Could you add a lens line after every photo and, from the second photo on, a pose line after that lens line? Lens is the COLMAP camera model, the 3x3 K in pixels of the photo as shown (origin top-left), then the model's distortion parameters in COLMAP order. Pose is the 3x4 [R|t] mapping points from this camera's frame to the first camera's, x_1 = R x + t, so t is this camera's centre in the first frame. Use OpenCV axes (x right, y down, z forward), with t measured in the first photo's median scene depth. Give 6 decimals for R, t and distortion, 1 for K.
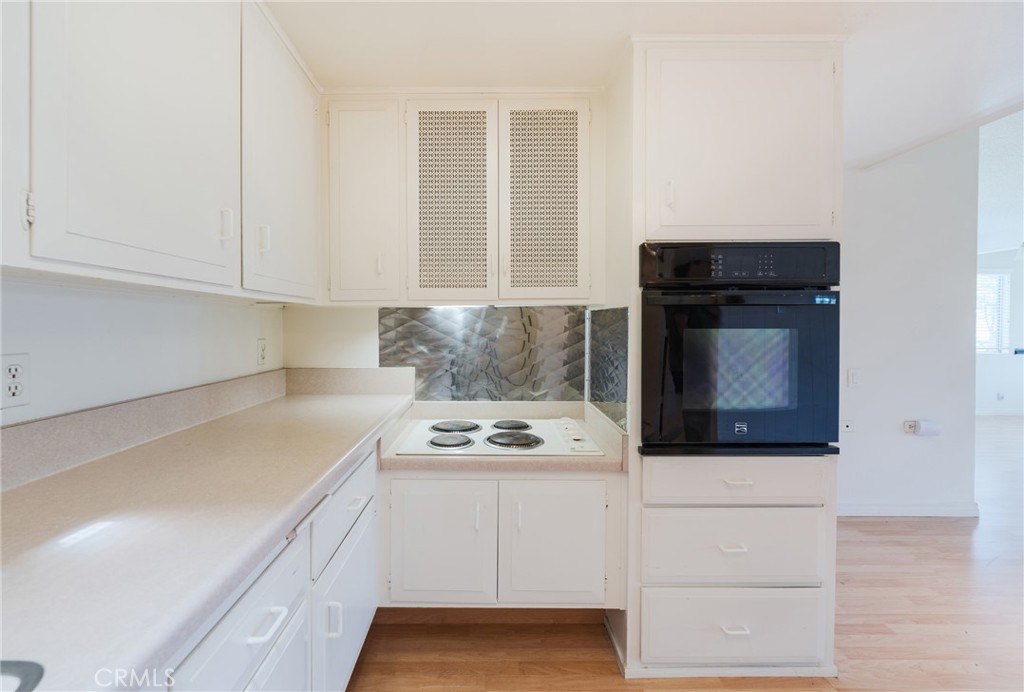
lens RADIAL K [[427.7, 0, 485.8], [0, 427.7, 327.5], [0, 0, 1]] dist [-0.001244, -0.000175]
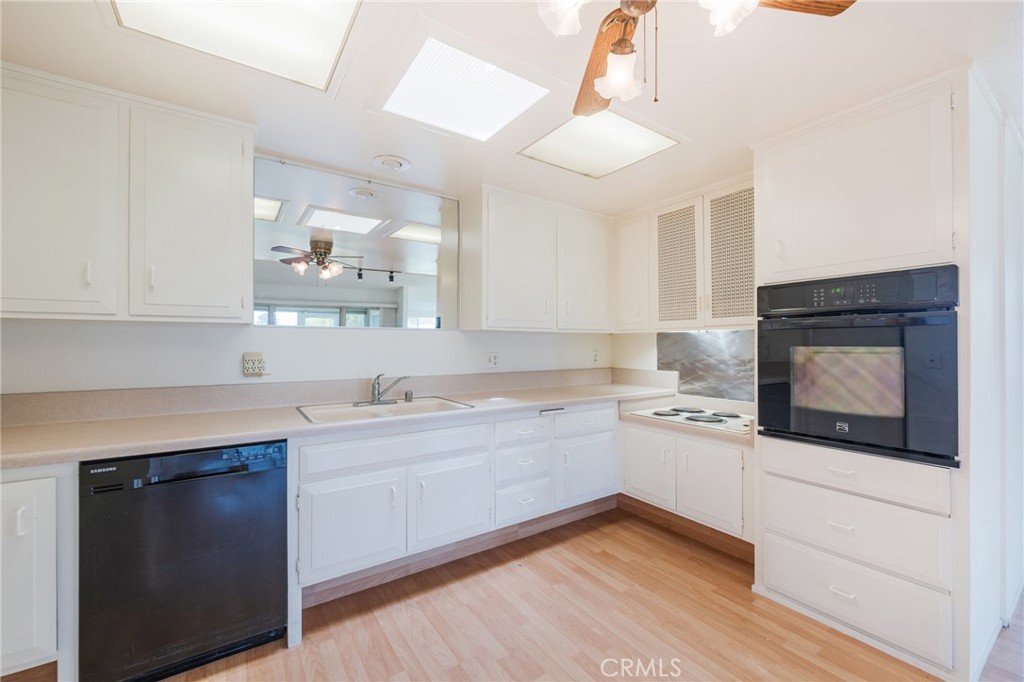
lens RADIAL K [[411.9, 0, 510.0], [0, 411.9, 340.7], [0, 0, 1]] dist [-0.002376, -0.000364]
pose [[0.564479, -0.005030, -0.825432, 0.986470], [-0.007335, 0.999911, -0.011109, 0.005411], [0.825415, 0.012325, 0.564392, -0.444713]]
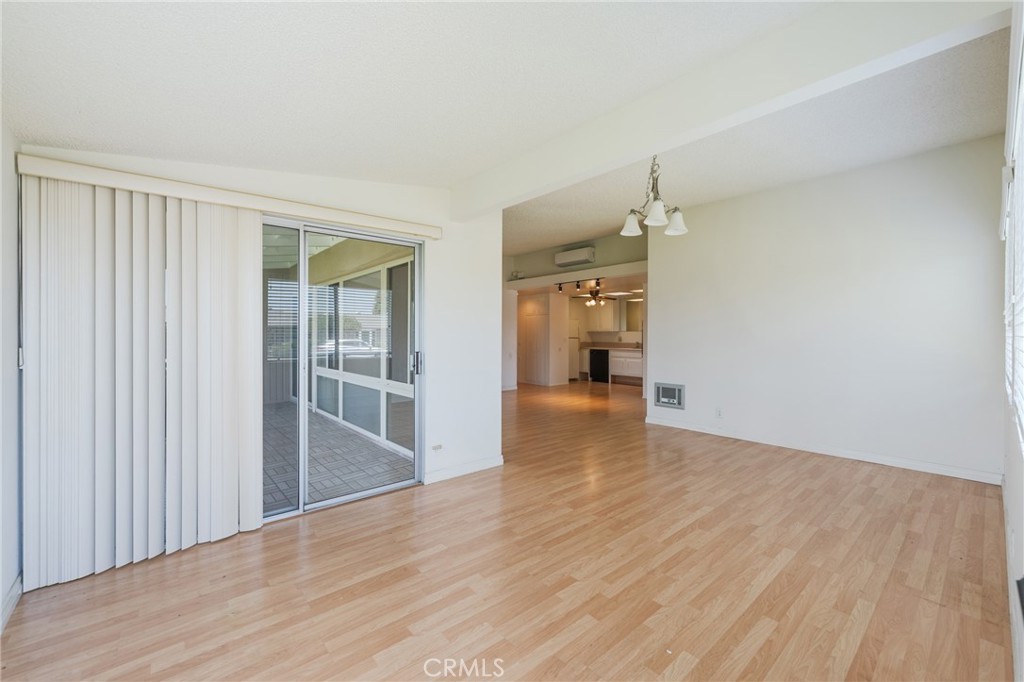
lens RADIAL K [[411.9, 0, 510.0], [0, 411.9, 340.7], [0, 0, 1]] dist [-0.002376, -0.000364]
pose [[-0.762624, 0.005286, -0.646821, 5.439872], [-0.008570, 0.999796, 0.018275, -0.007373], [0.646785, 0.019480, -0.762423, 3.849594]]
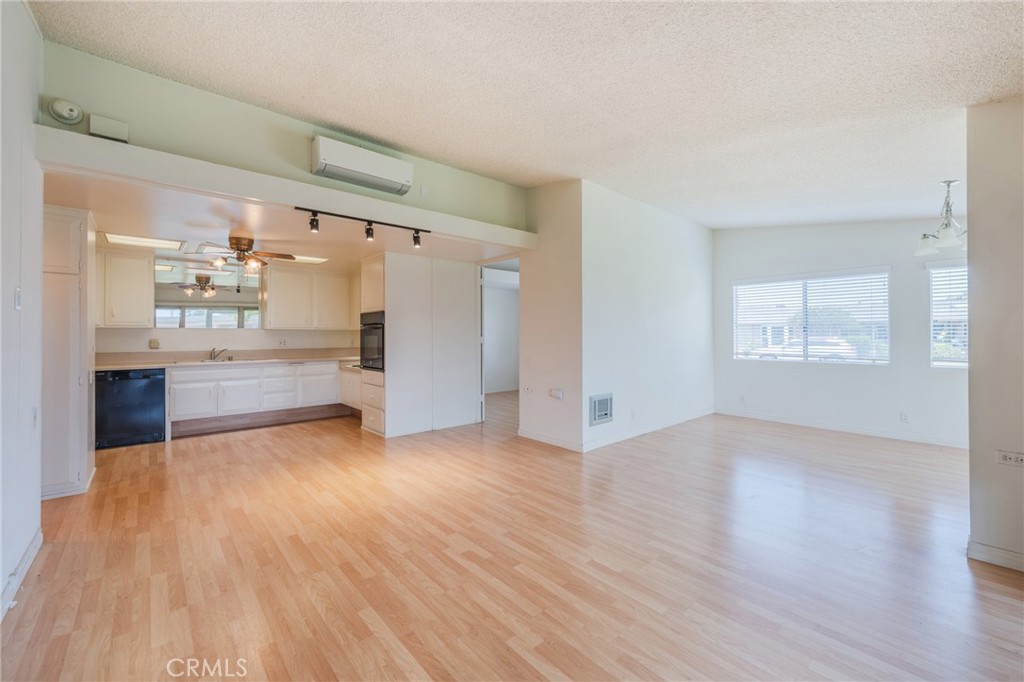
lens RADIAL K [[414.6, 0, 509.6], [0, 414.6, 332.0], [0, 0, 1]] dist [-0.002181, -0.000239]
pose [[0.658817, -0.008751, -0.752252, 3.857374], [-0.001952, 0.999909, -0.013341, 0.017875], [0.752300, 0.010258, 0.658740, -0.419698]]
